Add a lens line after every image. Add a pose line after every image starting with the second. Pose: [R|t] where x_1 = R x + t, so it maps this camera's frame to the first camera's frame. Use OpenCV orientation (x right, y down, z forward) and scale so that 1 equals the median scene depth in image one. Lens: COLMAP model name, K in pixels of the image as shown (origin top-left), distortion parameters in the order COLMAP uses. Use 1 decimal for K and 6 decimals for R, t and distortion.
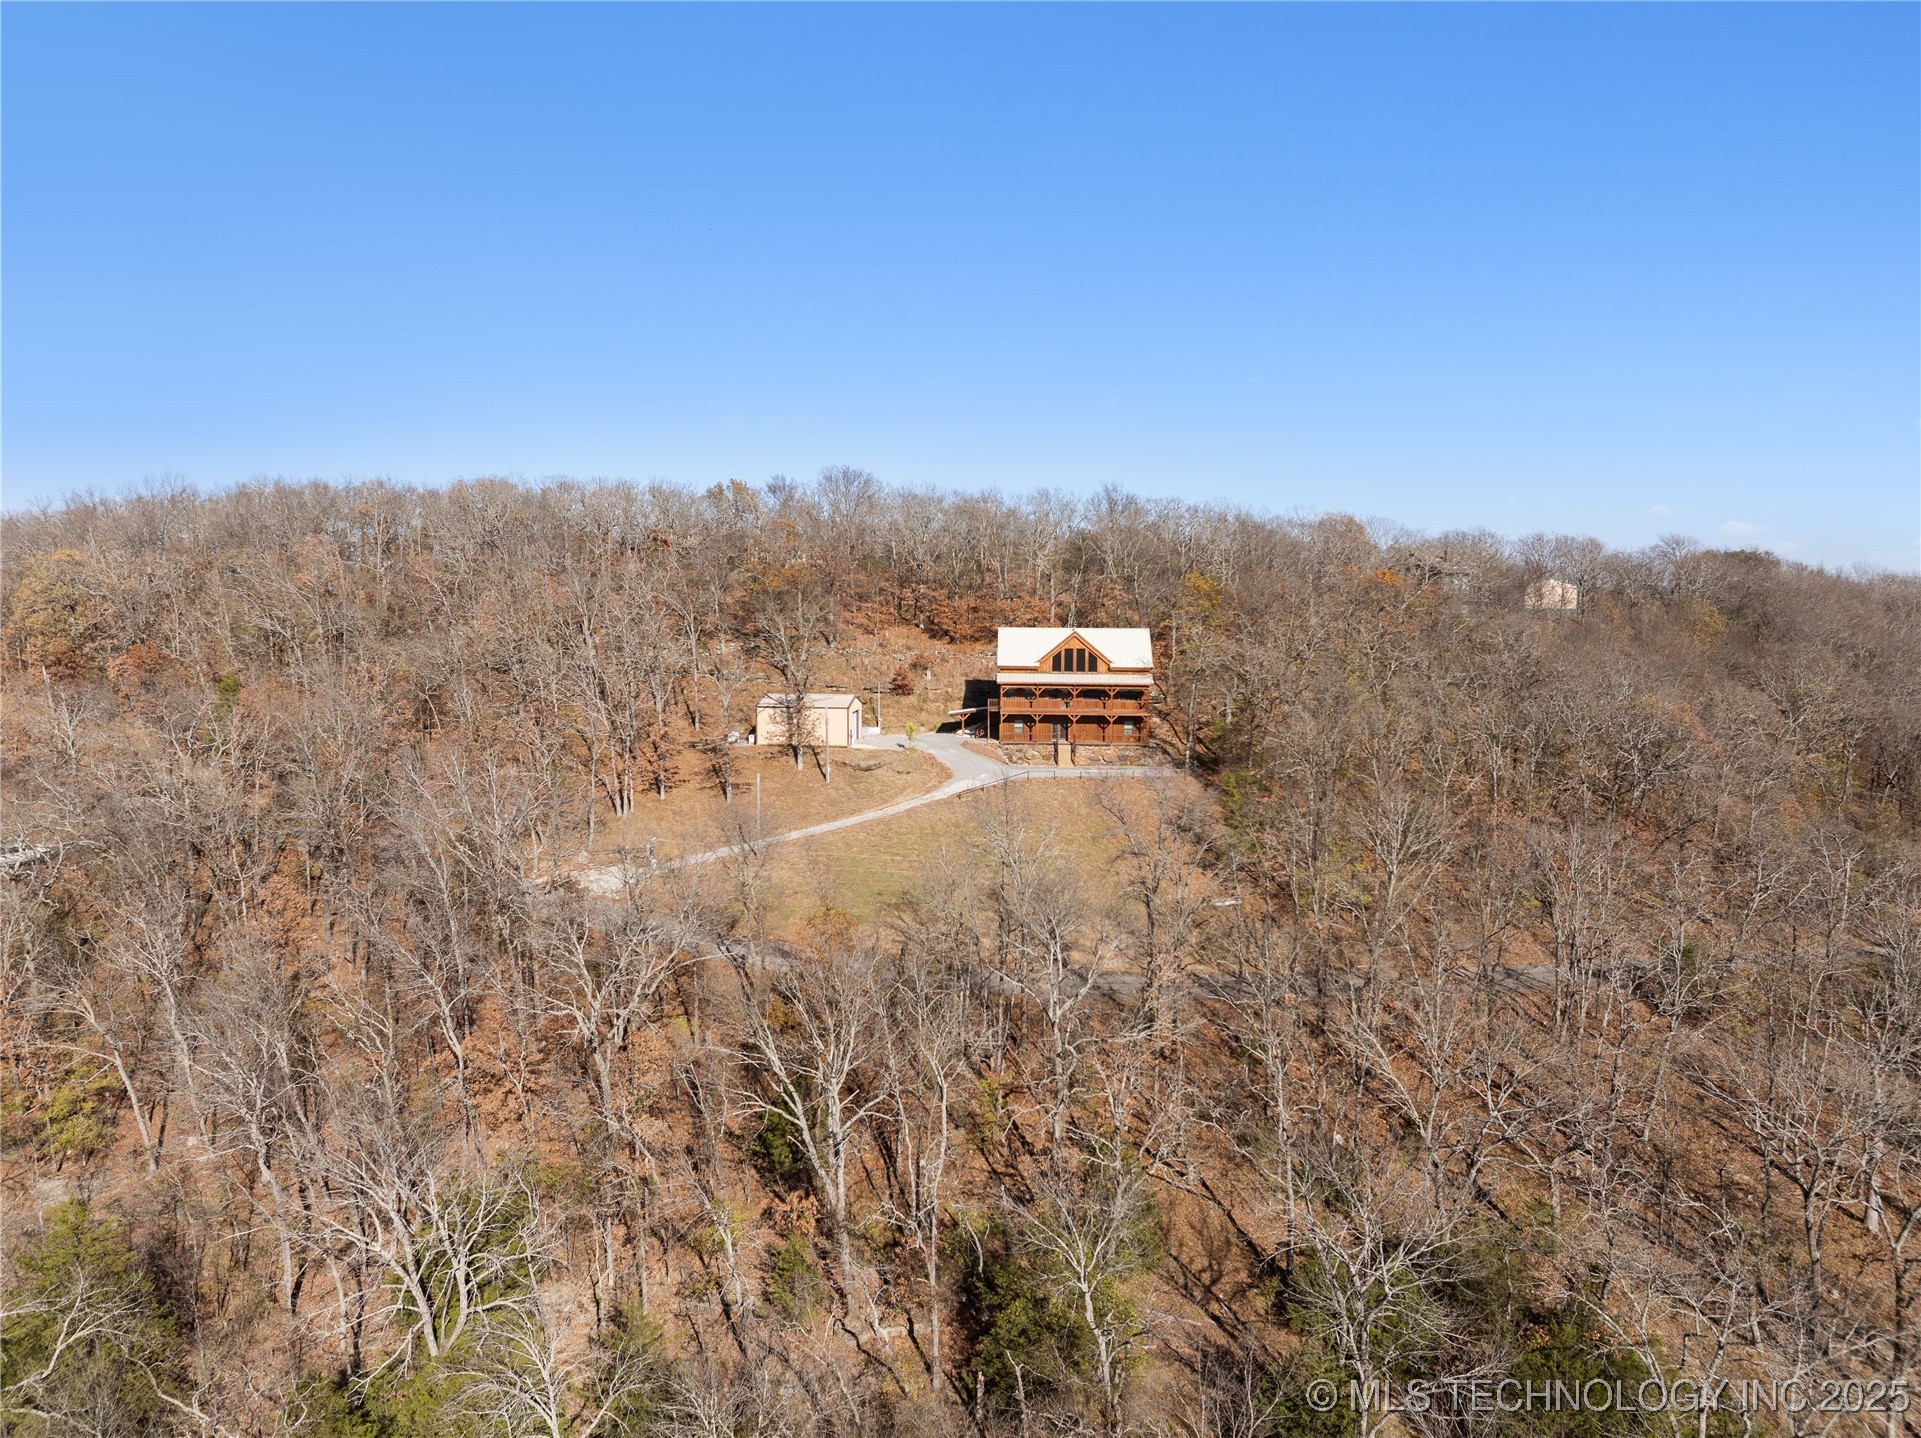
lens RADIAL K [[1329.8, 0, 960.5], [0, 1329.8, 719.0], [0, 0, 1]] dist [-0.030490, 0.005424]
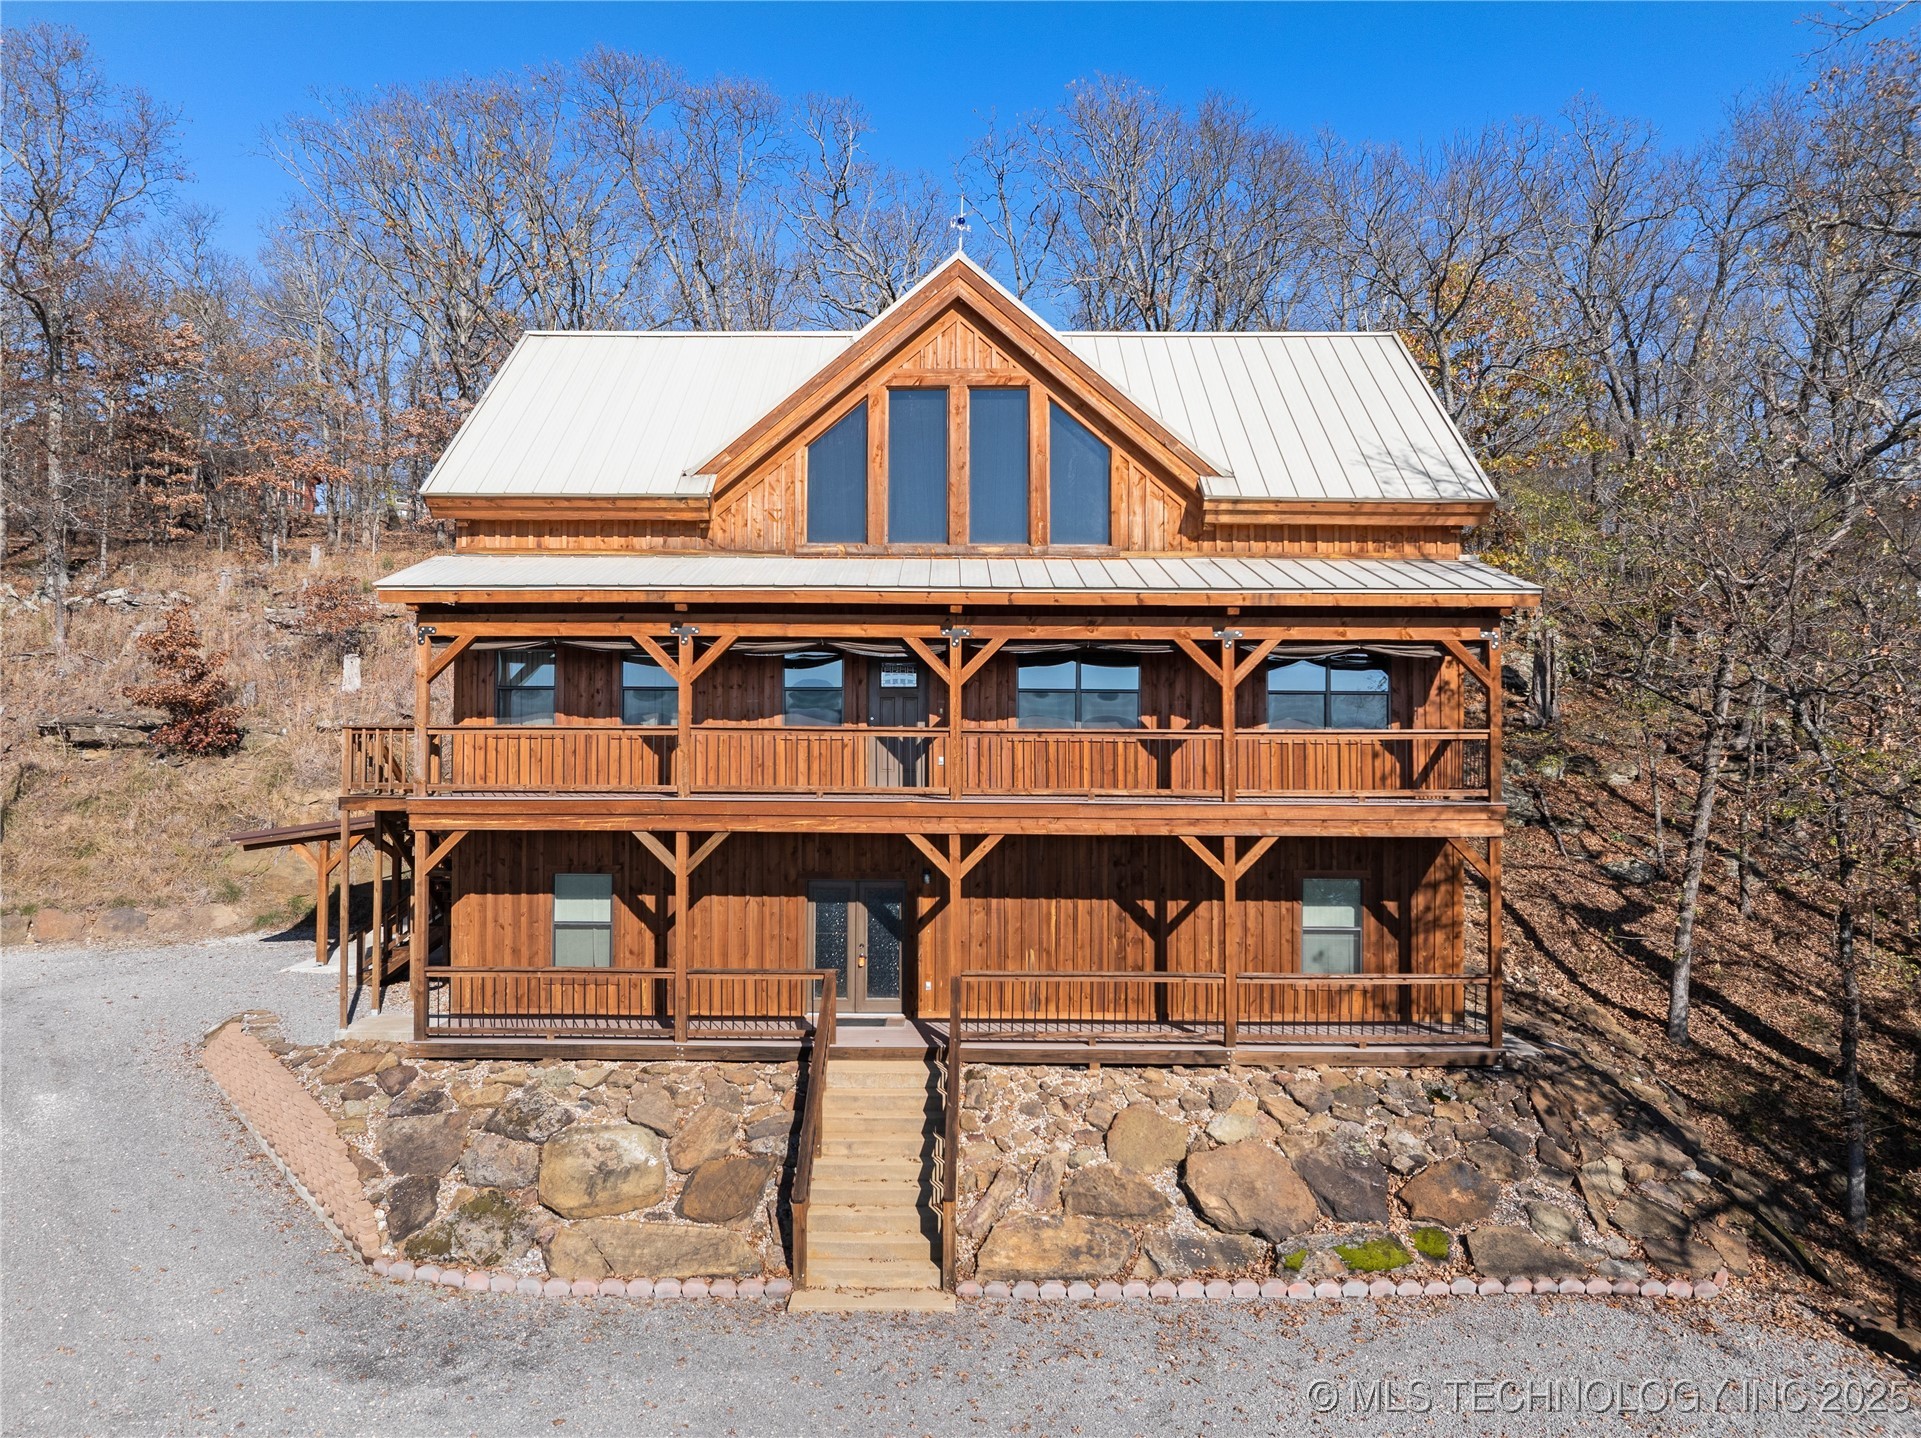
lens RADIAL K [[1329.8, 0, 960.5], [0, 1329.8, 719.0], [0, 0, 1]] dist [-0.030490, 0.005424]
pose [[0.998986, 0.000379, 0.045030, 0.079626], [0.004531, 0.994045, -0.108873, 0.000164], [-0.044803, 0.108967, 0.993035, 0.859348]]
